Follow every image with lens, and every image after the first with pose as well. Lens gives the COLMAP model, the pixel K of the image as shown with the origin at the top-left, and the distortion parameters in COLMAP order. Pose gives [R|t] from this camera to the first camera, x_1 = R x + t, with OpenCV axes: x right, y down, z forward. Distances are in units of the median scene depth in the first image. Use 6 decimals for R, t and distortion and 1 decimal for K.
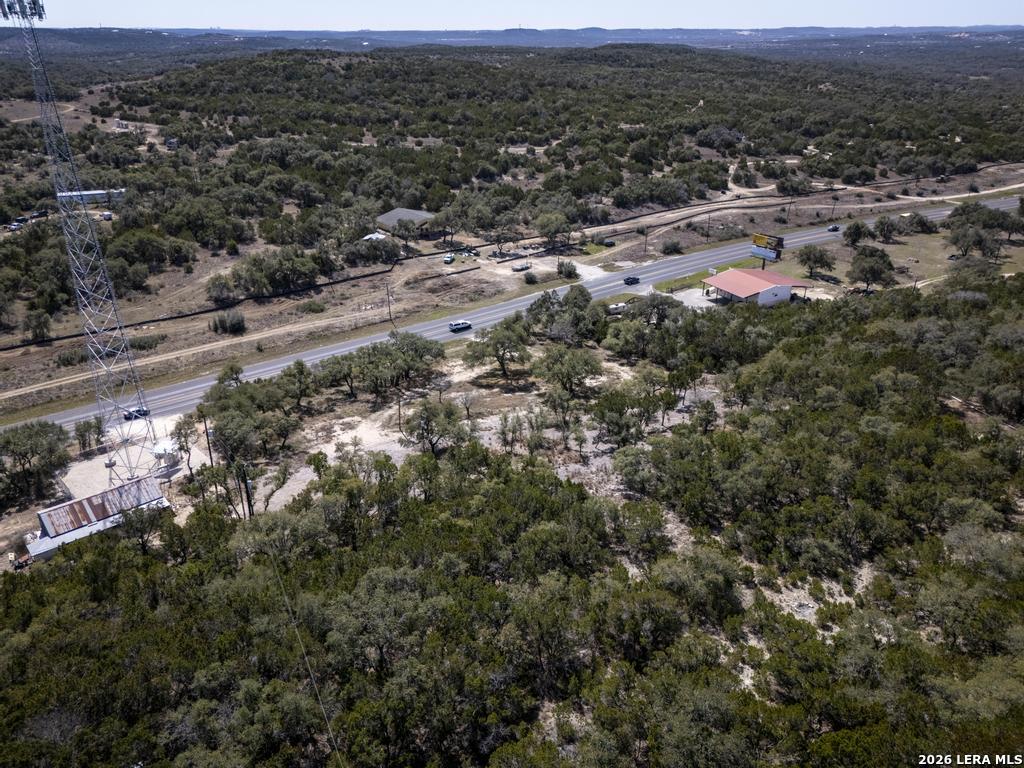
lens RADIAL K [[756.5, 0, 511.2], [0, 756.5, 379.3], [0, 0, 1]] dist [0.063093, -0.052475]
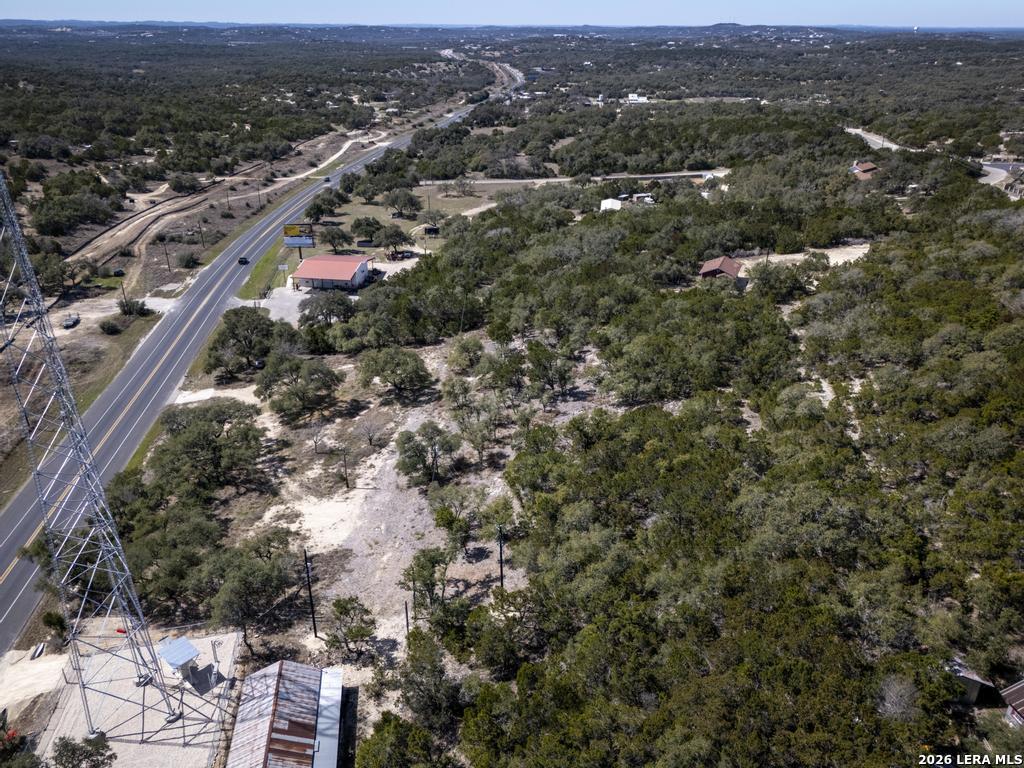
lens RADIAL K [[756.5, 0, 511.2], [0, 756.5, 379.3], [0, 0, 1]] dist [0.063093, -0.052475]
pose [[0.548345, -0.351939, 0.758589, -0.342112], [0.348082, 0.920868, 0.175617, -0.070049], [-0.760366, 0.167753, 0.627457, 0.151413]]
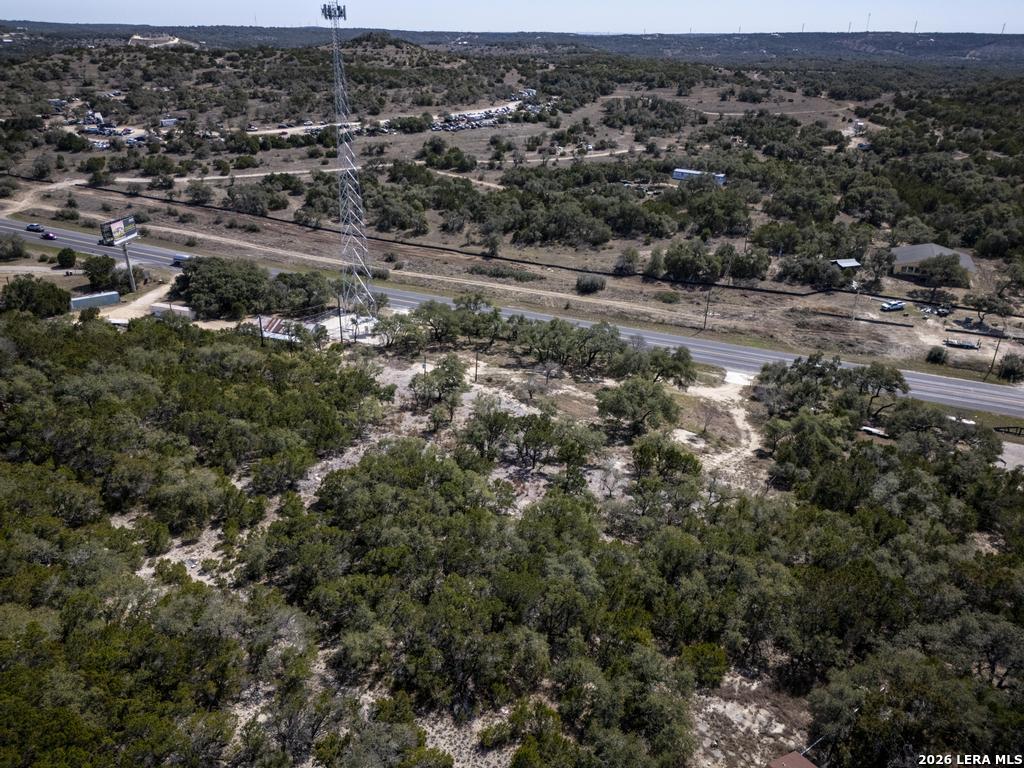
lens RADIAL K [[756.5, 0, 511.2], [0, 756.5, 379.3], [0, 0, 1]] dist [0.063093, -0.052475]
pose [[0.466719, 0.373141, -0.801835, 0.404211], [-0.378375, 0.903718, 0.200315, -0.094258], [0.799378, 0.209904, 0.562970, 0.210903]]
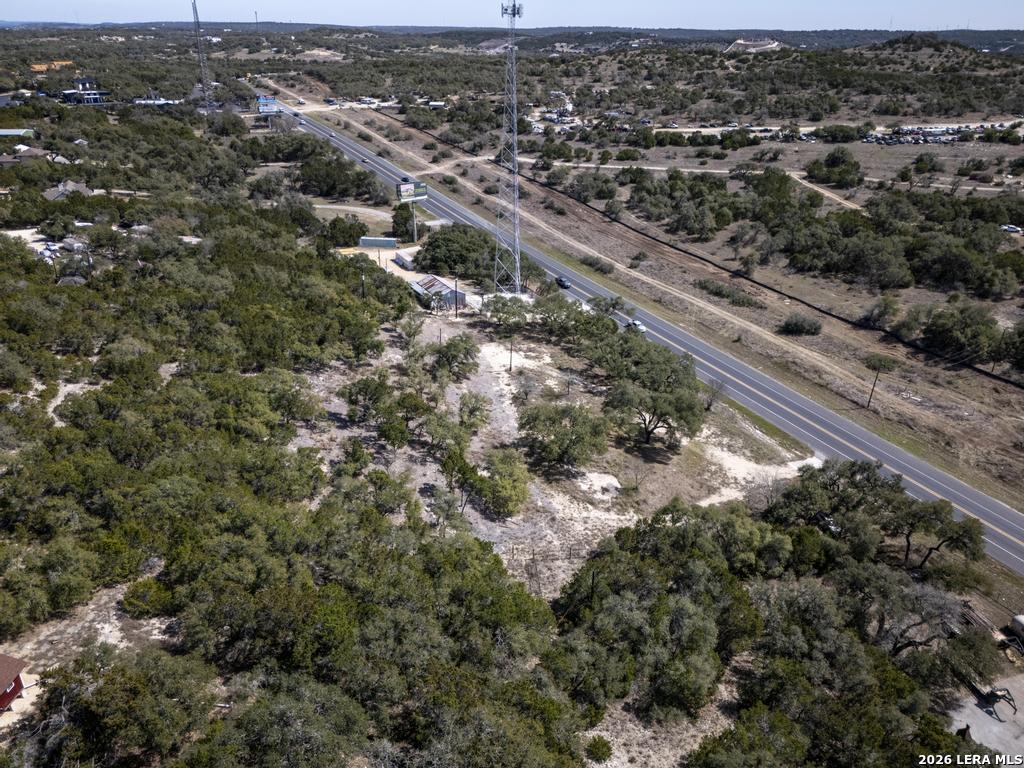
lens RADIAL K [[756.5, 0, 511.2], [0, 756.5, 379.3], [0, 0, 1]] dist [0.063093, -0.052475]
pose [[-0.243996, 0.404713, -0.881291, 0.449235], [-0.414982, 0.777778, 0.472070, -0.240882], [0.876502, 0.480903, -0.021826, 0.535115]]
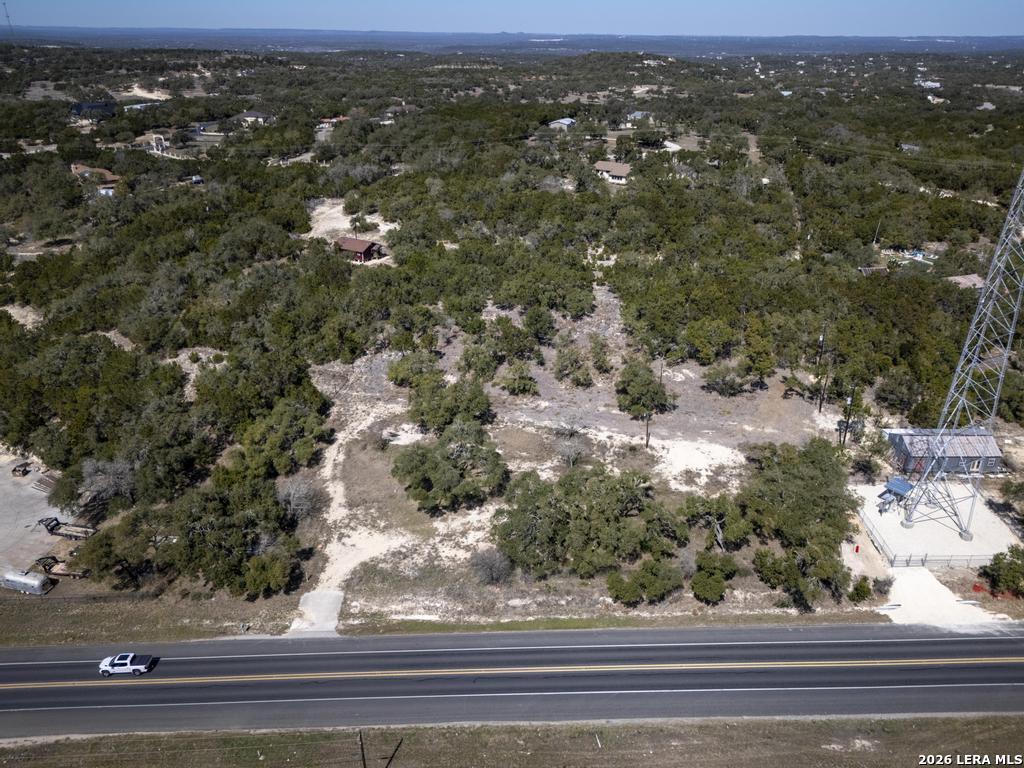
lens RADIAL K [[756.5, 0, 511.2], [0, 756.5, 379.3], [0, 0, 1]] dist [0.063093, -0.052475]
pose [[-0.752463, -0.278978, 0.596633, -0.293319], [0.268957, 0.696742, 0.664991, -0.350729], [-0.601217, 0.660850, -0.449239, 0.765218]]
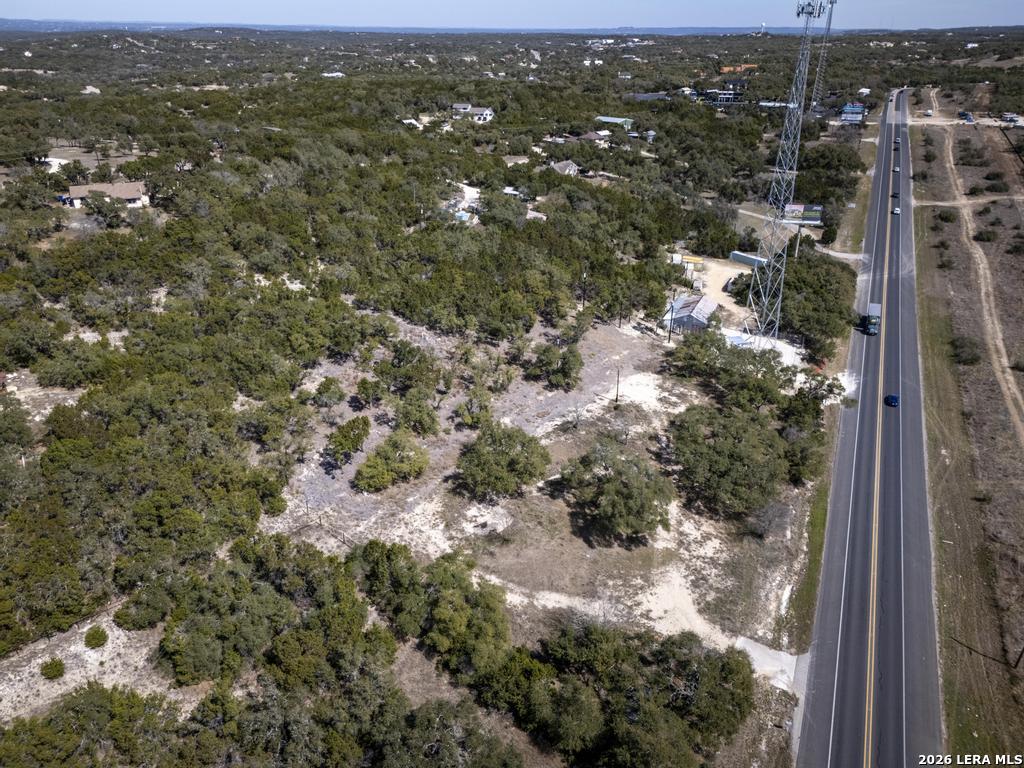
lens RADIAL K [[756.5, 0, 511.2], [0, 756.5, 379.3], [0, 0, 1]] dist [0.063093, -0.052475]
pose [[-0.913624, 0.164108, -0.371967, 0.194030], [-0.178639, 0.659821, 0.729879, -0.362040], [0.365211, 0.733283, -0.573513, 0.792157]]
